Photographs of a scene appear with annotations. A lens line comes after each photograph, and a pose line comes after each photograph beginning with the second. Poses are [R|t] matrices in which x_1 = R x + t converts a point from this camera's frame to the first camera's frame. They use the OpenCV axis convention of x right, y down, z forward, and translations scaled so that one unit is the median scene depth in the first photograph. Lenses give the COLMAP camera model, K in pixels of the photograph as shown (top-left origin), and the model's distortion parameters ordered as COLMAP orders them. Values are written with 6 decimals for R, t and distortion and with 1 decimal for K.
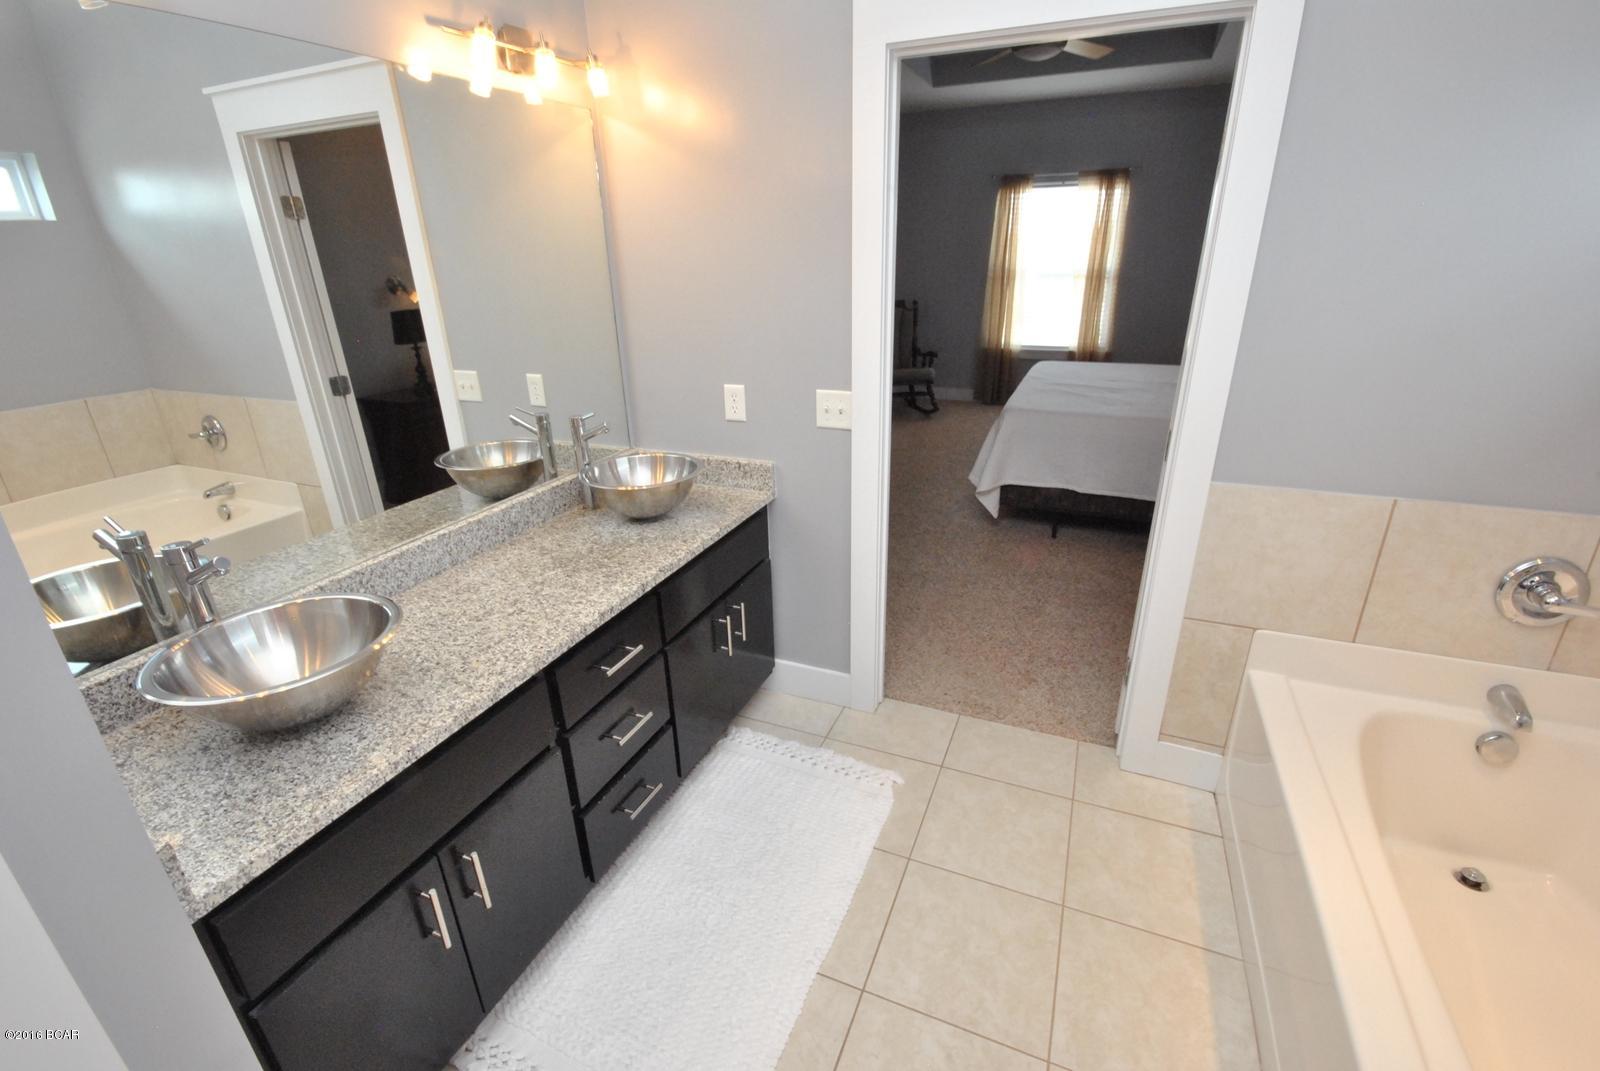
lens RADIAL K [[714.2, 0, 821.3], [0, 714.2, 538.6], [0, 0, 1]] dist [0.000268, -0.000019]
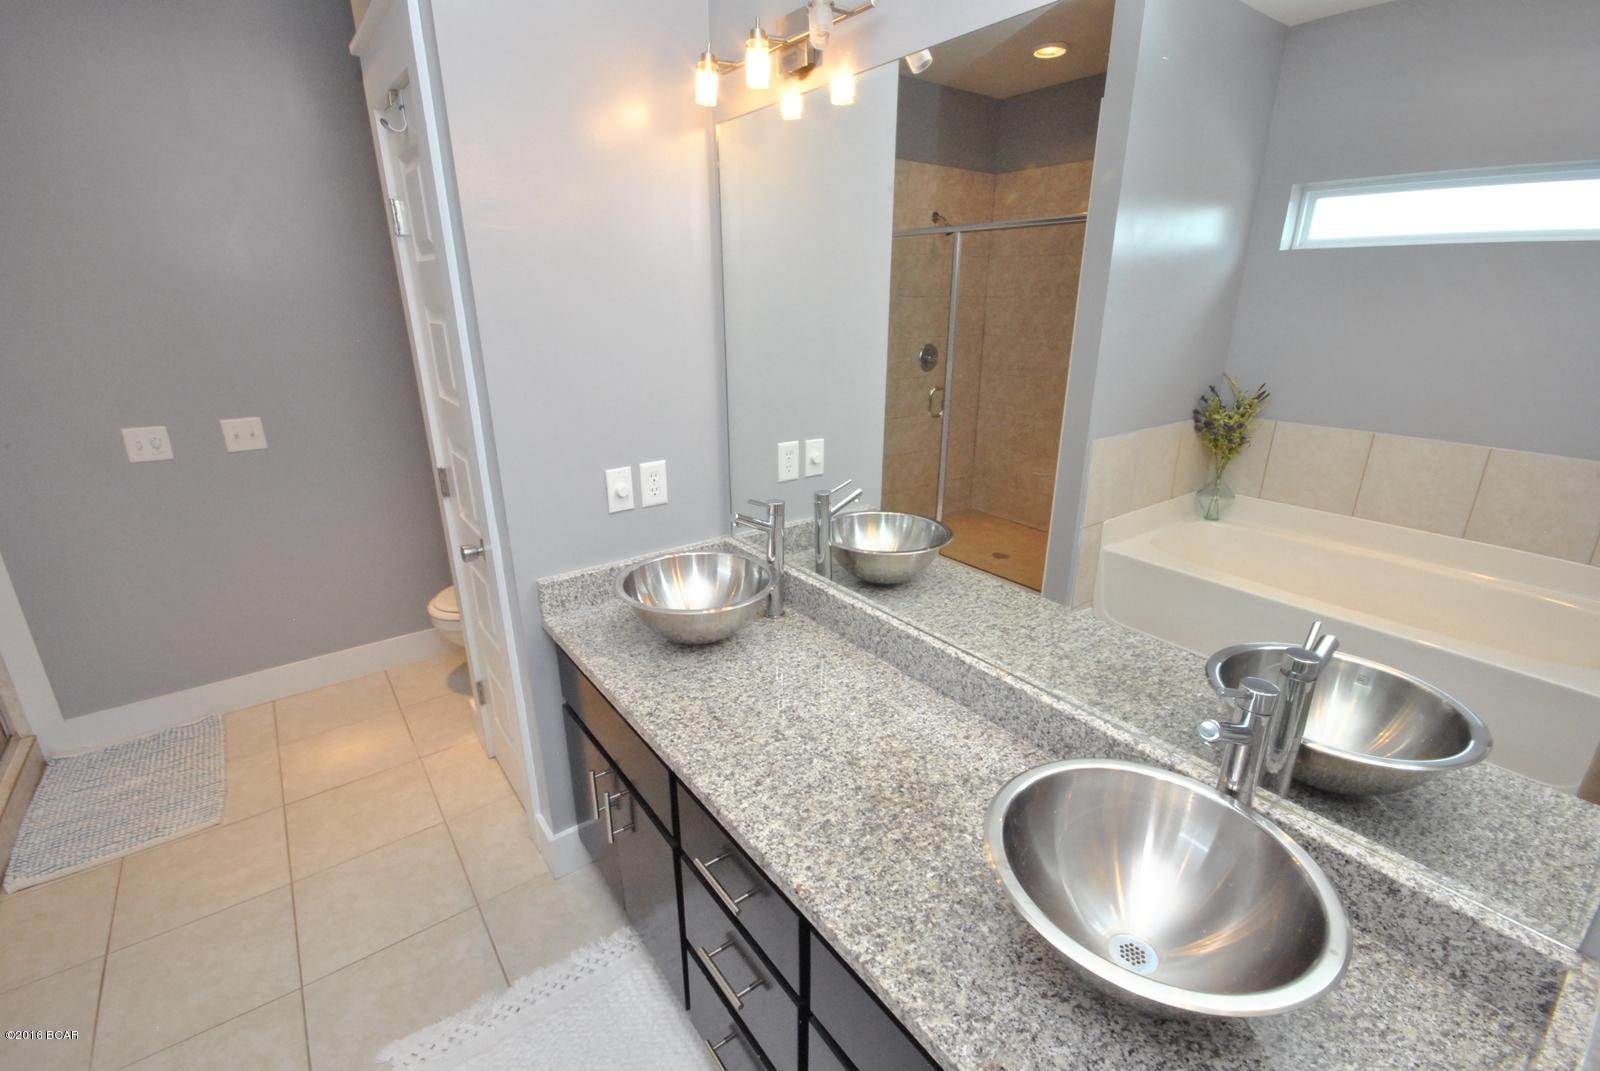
lens RADIAL K [[706.1, 0, 803.3], [0, 706.1, 537.1], [0, 0, 1]] dist [-0.000957, -0.000377]
pose [[-0.518643, 0.295032, -0.802475, 0.117127], [-0.314959, 0.806645, 0.500125, -0.441675], [0.794865, 0.512133, -0.325437, 1.073471]]
